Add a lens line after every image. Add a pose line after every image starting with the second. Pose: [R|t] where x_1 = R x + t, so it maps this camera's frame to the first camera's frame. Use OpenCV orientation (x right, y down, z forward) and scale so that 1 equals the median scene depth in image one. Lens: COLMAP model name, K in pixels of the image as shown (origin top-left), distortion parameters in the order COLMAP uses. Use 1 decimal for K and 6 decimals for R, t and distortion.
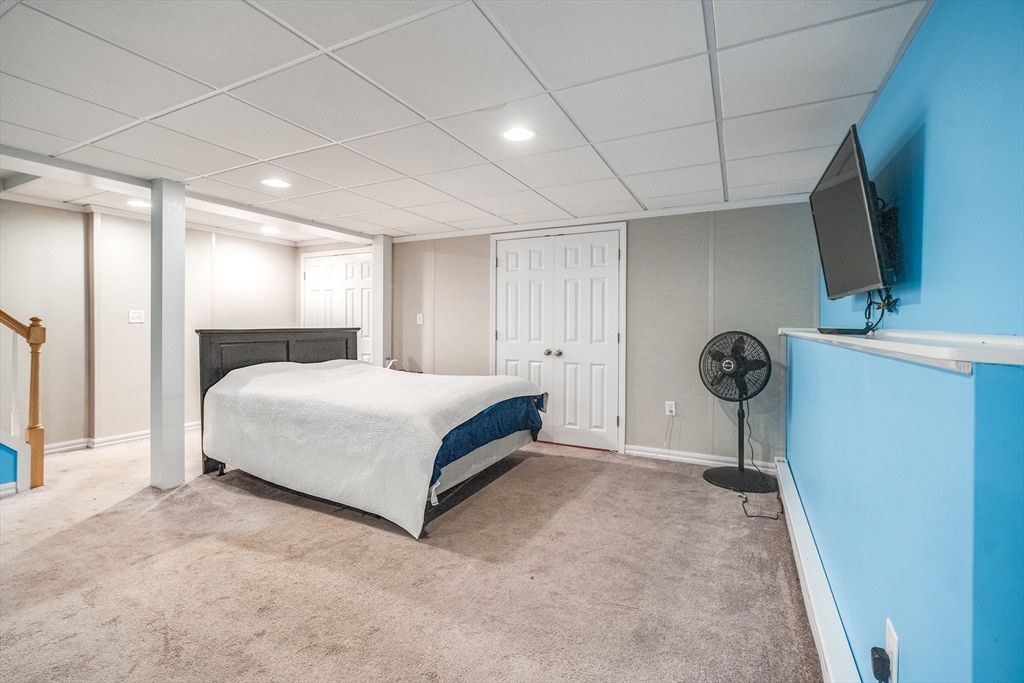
lens RADIAL K [[455.5, 0, 503.3], [0, 455.5, 327.7], [0, 0, 1]] dist [0.000099, 0.000783]
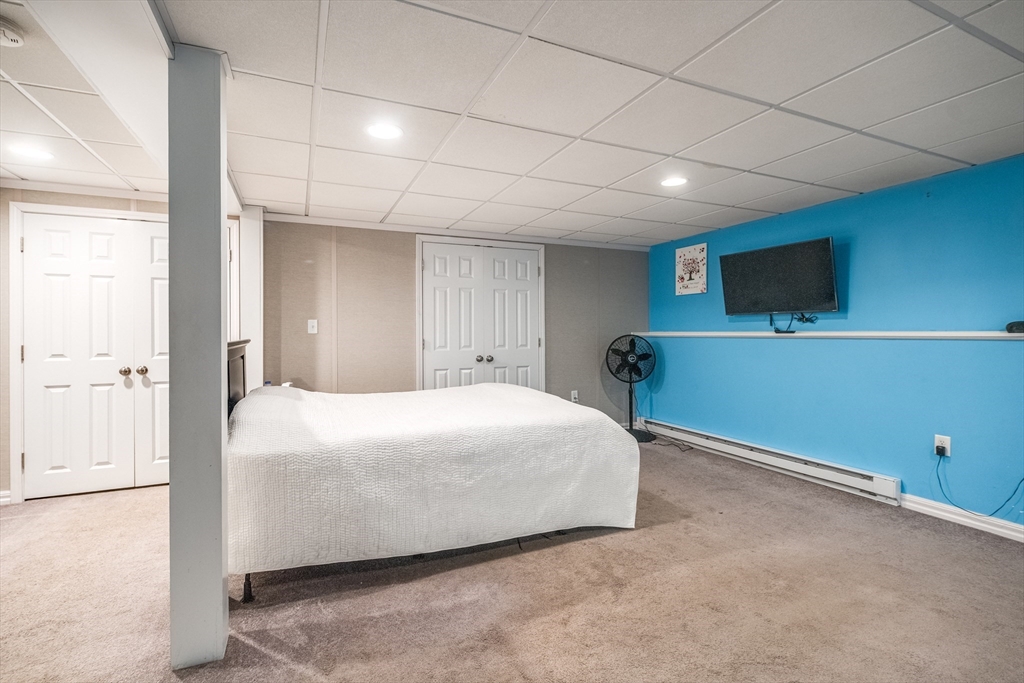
lens RADIAL K [[463.2, 0, 510.4], [0, 463.2, 330.9], [0, 0, 1]] dist [0.000825, 0.000154]
pose [[0.616171, -0.008530, 0.787567, -0.736172], [0.016683, 0.999858, -0.002223, -0.005729], [-0.787436, 0.014509, 0.616226, 0.322598]]
